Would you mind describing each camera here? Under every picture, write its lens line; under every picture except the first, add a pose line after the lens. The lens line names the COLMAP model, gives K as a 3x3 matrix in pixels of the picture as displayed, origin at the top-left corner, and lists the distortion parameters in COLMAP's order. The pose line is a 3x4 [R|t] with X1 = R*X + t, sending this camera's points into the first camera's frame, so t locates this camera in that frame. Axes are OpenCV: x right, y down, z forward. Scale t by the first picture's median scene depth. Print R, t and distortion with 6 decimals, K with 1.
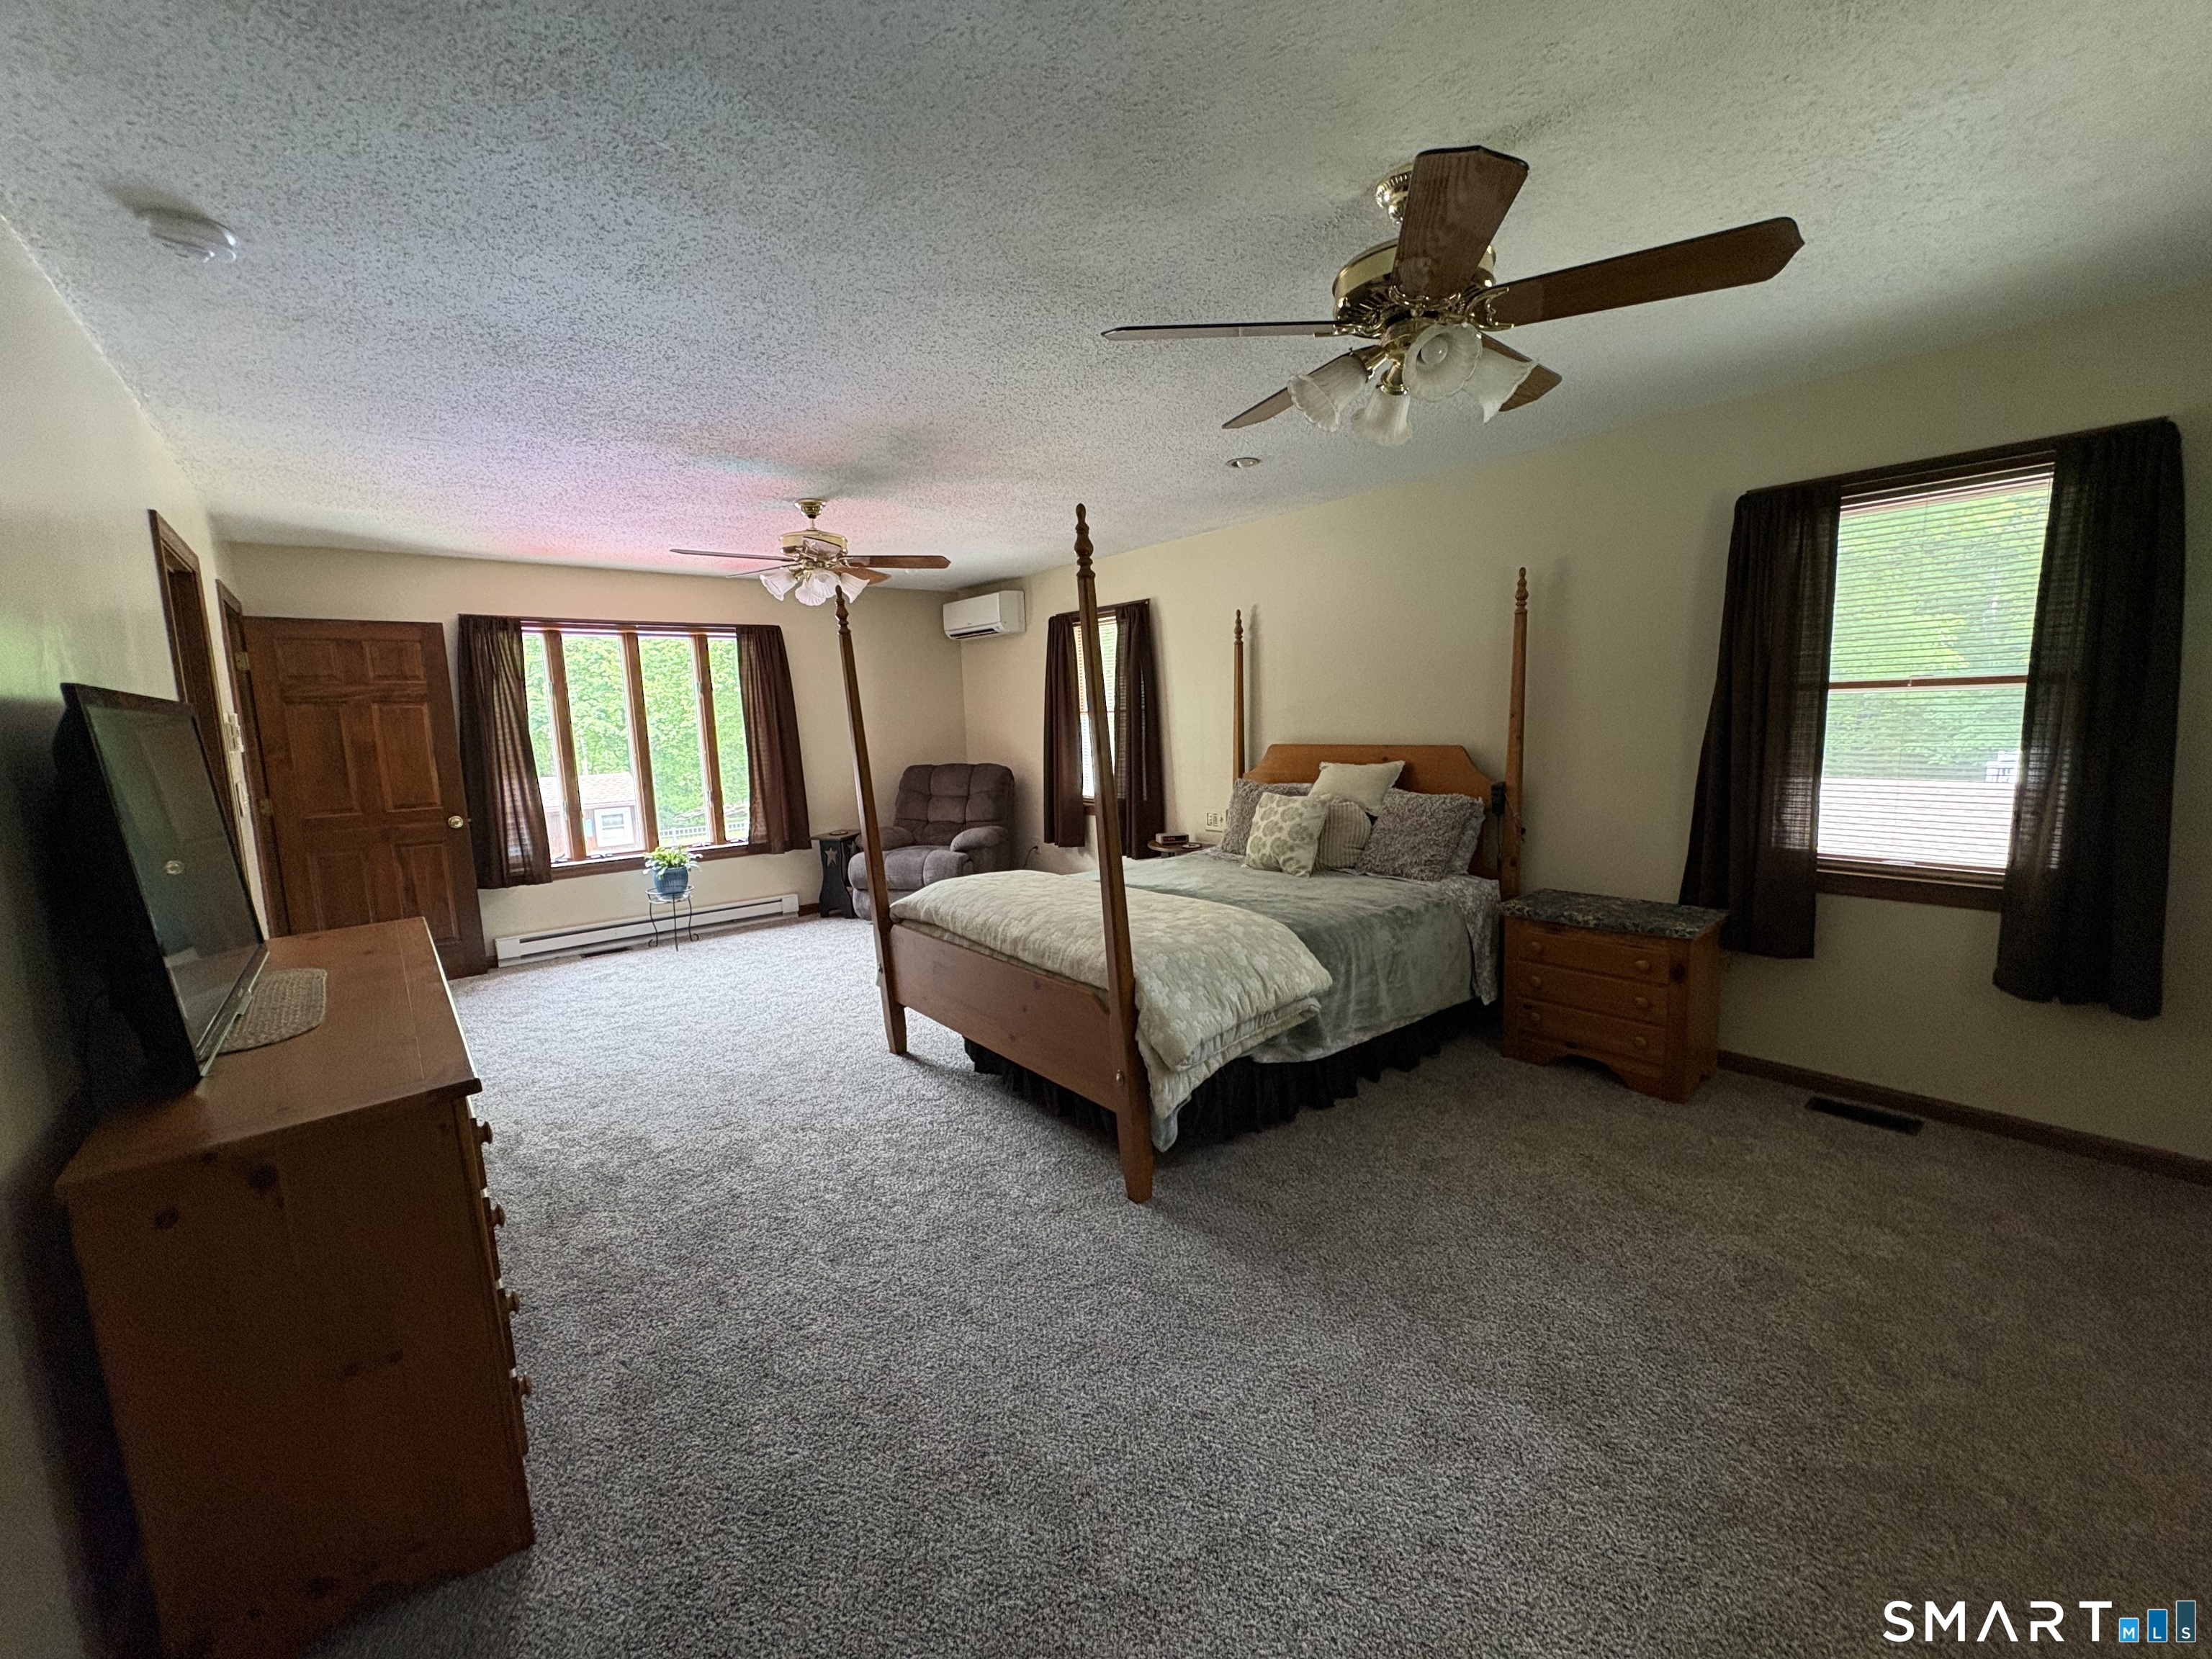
lens RADIAL K [[883.3, 0, 1108.0], [0, 883.3, 827.7], [0, 0, 1]] dist [0.001782, 0.000283]
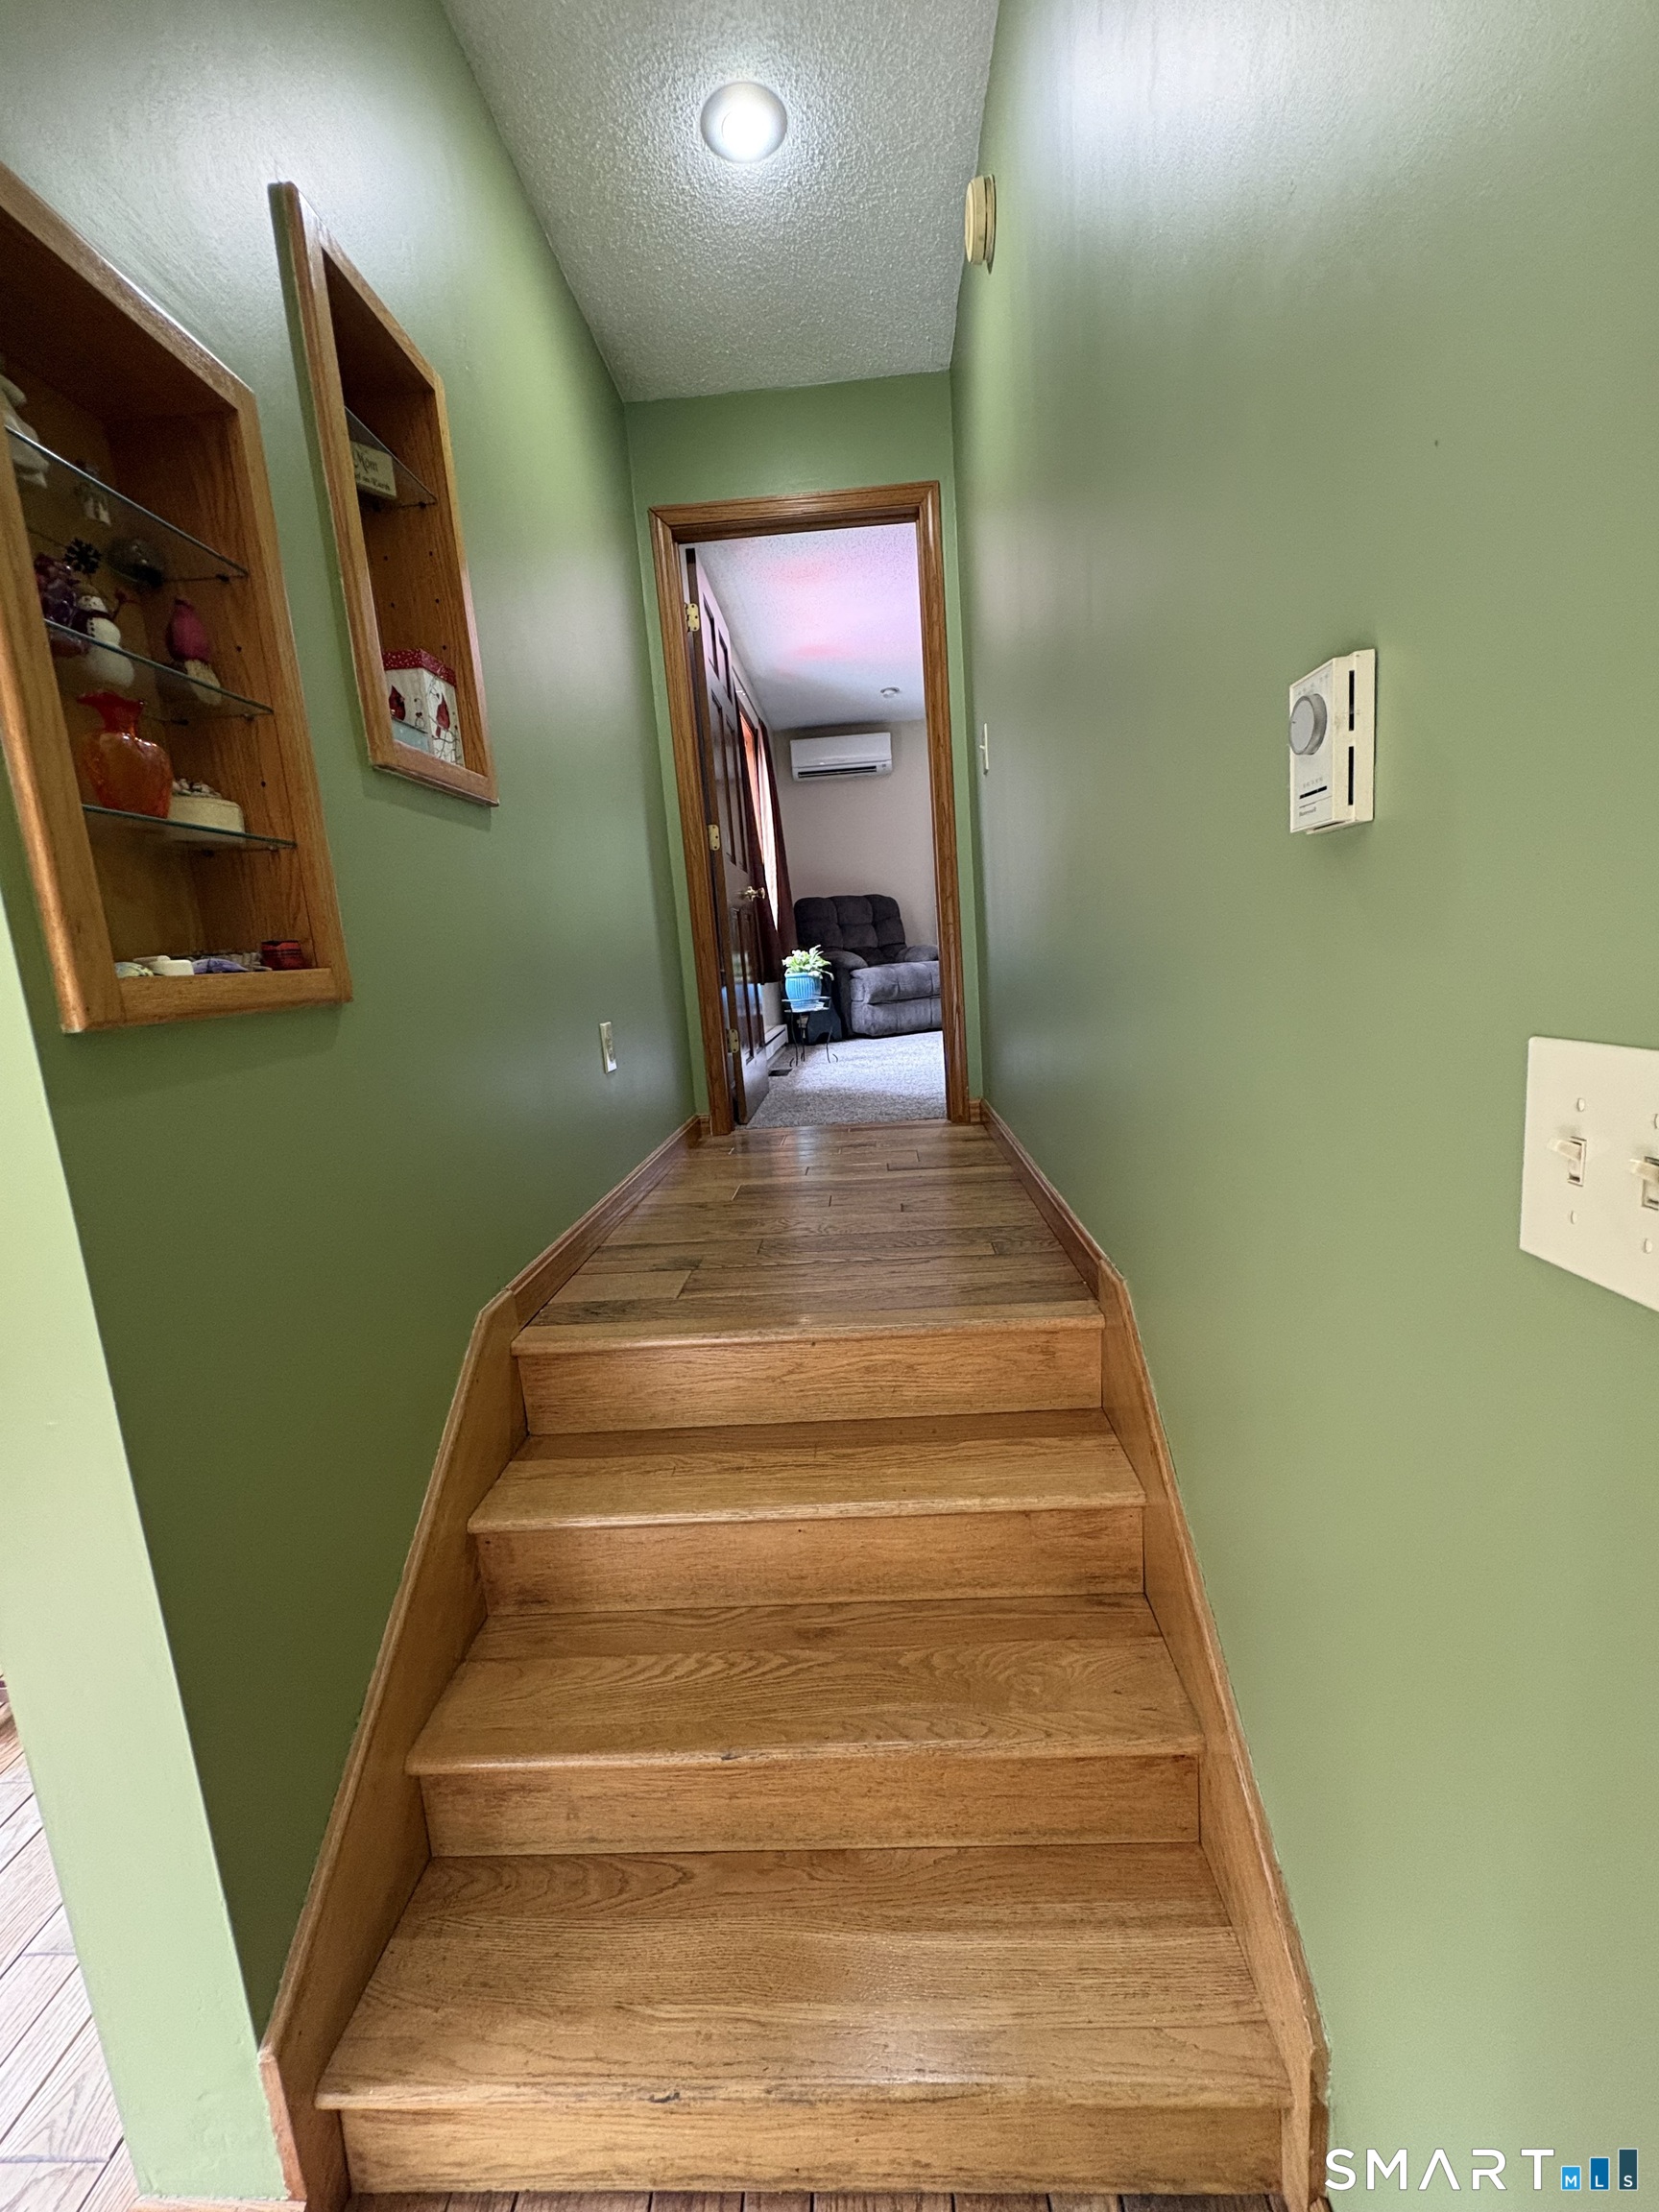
lens RADIAL K [[883.3, 0, 831.7], [0, 883.3, 1089.9], [0, 0, 1]] dist [0.001782, 0.000283]
pose [[0.673837, -0.132779, 0.726852, -0.994569], [0.146298, 0.988221, 0.044898, 0.107919], [-0.724252, 0.076083, 0.685325, 0.324010]]
